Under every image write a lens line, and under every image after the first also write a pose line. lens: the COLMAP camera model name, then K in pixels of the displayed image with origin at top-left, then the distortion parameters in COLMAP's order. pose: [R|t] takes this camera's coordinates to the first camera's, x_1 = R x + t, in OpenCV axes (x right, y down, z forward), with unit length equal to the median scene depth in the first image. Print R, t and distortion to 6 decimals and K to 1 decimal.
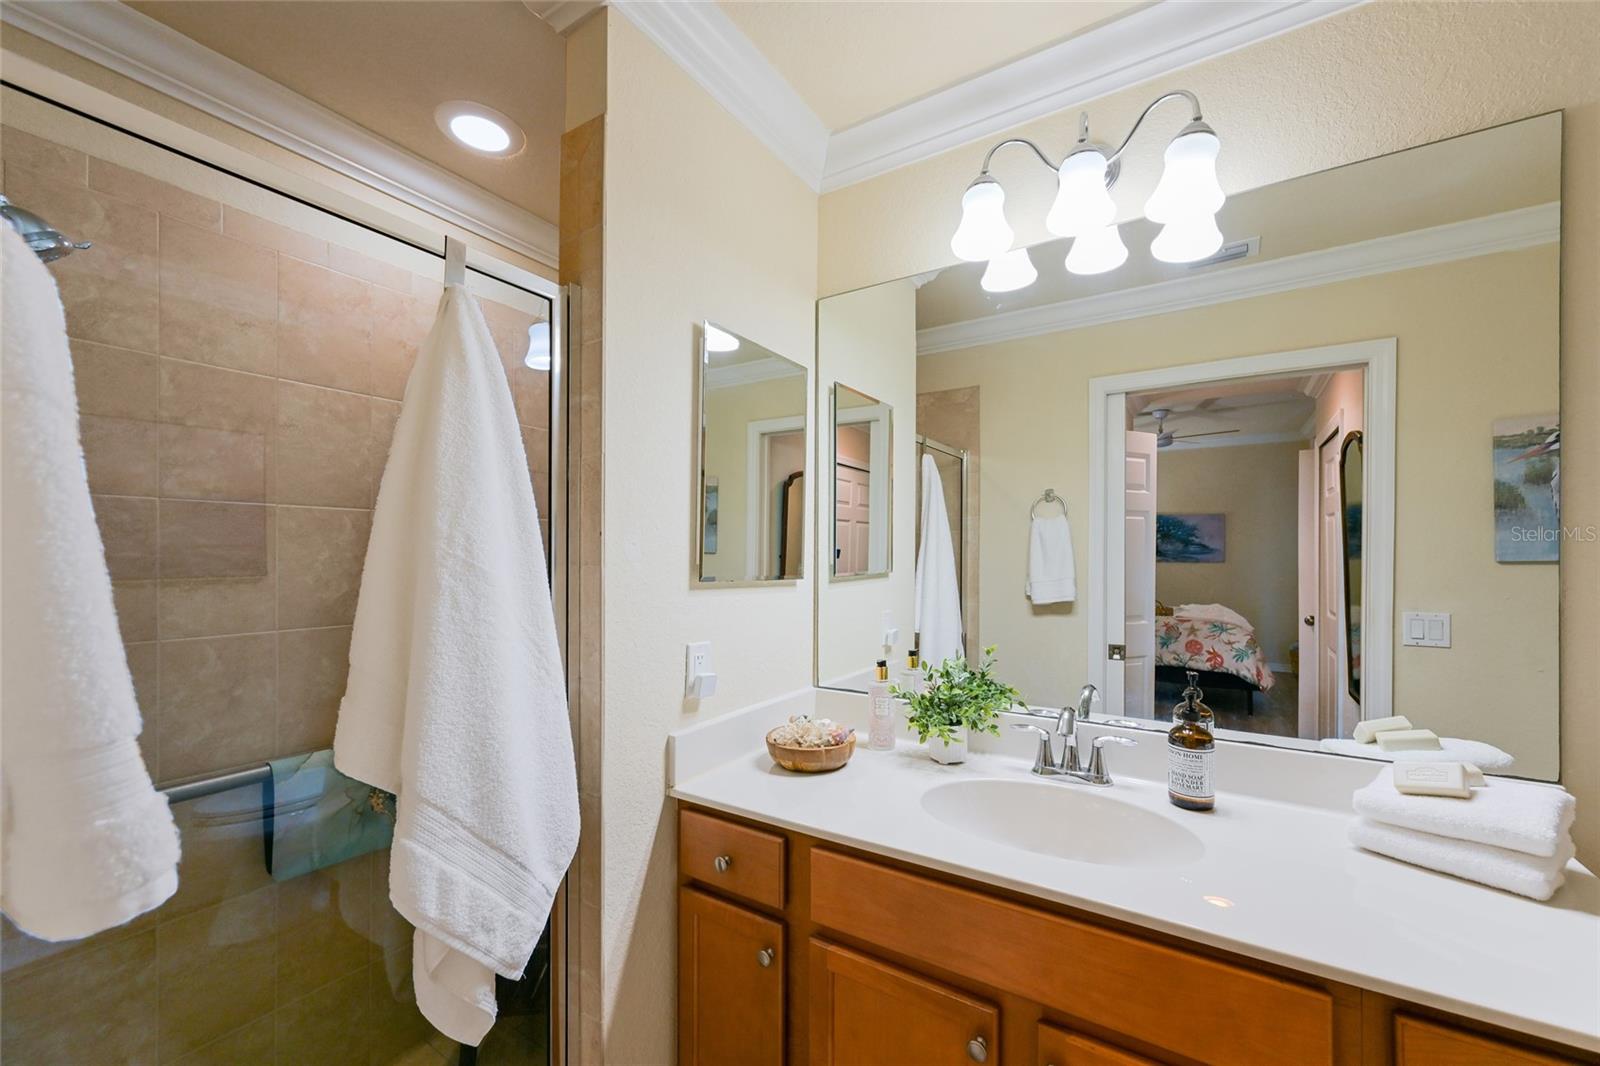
lens RADIAL K [[628.7, 0, 829.8], [0, 628.7, 557.5], [0, 0, 1]] dist [0.002597, 0.000294]
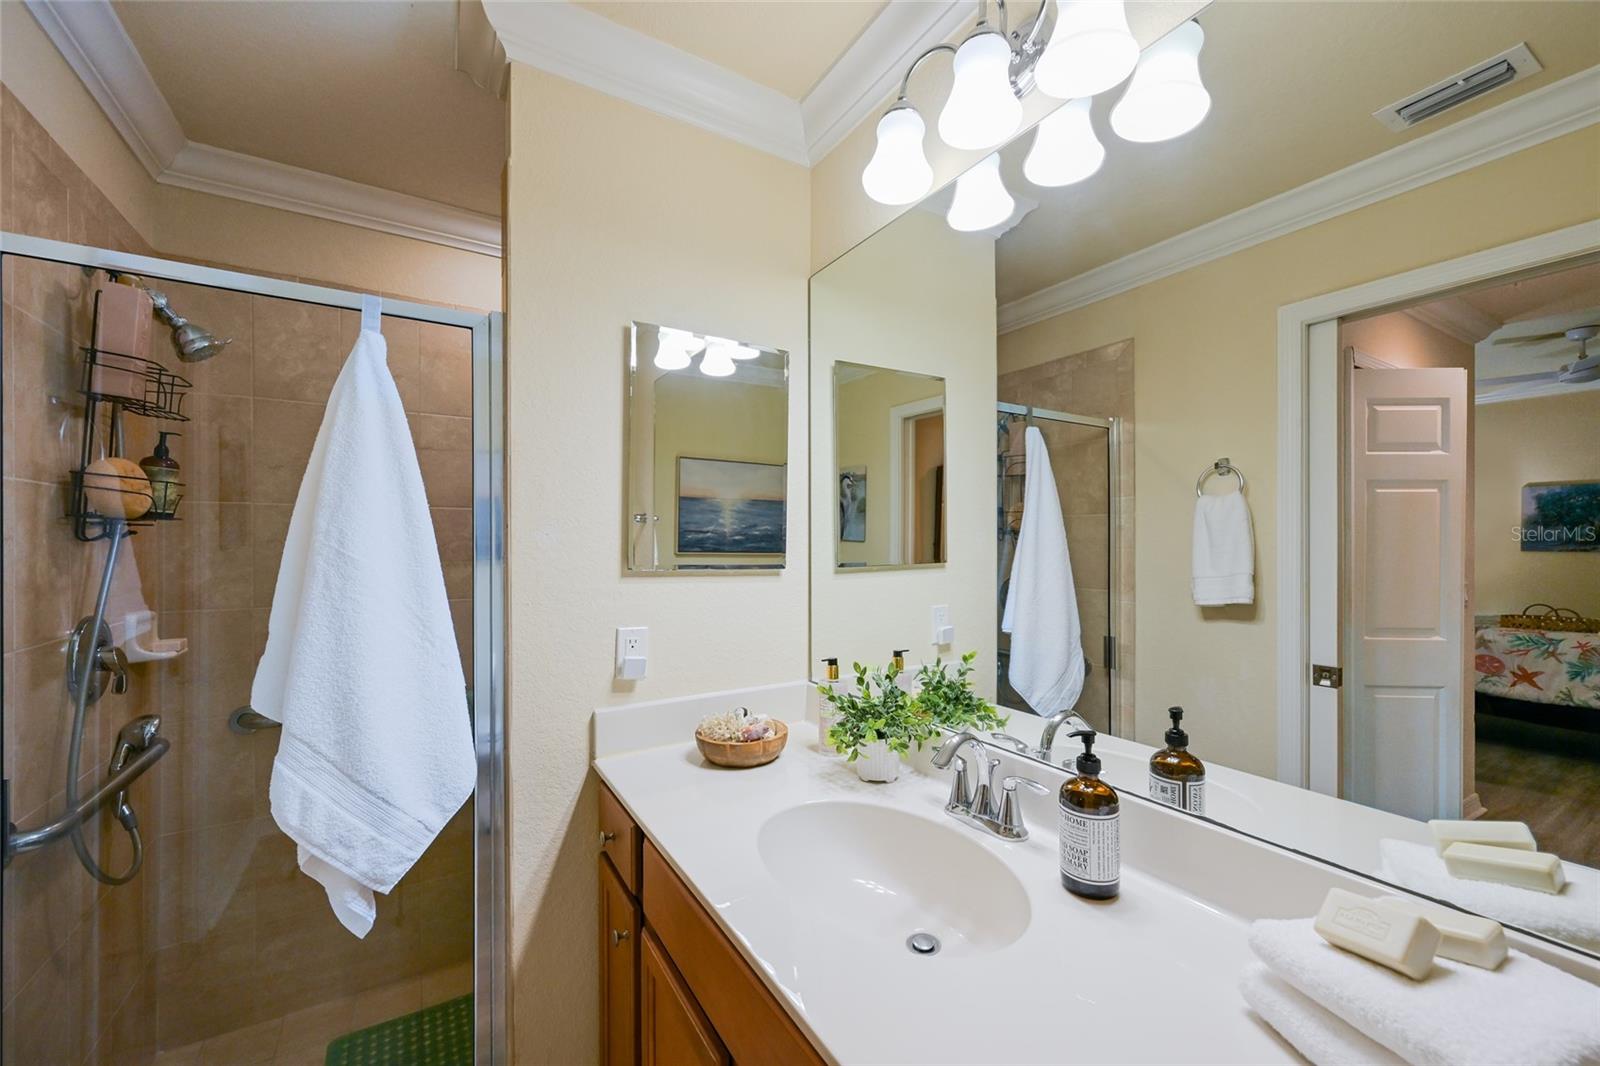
lens RADIAL K [[628.7, 0, 800.5], [0, 628.7, 546.3], [0, 0, 1]] dist [0.002597, 0.000294]
pose [[0.898774, 0.000390, -0.438412, 0.498344], [0.000159, 0.999999, 0.001215, -0.002206], [0.438412, -0.001162, 0.898773, 0.168621]]
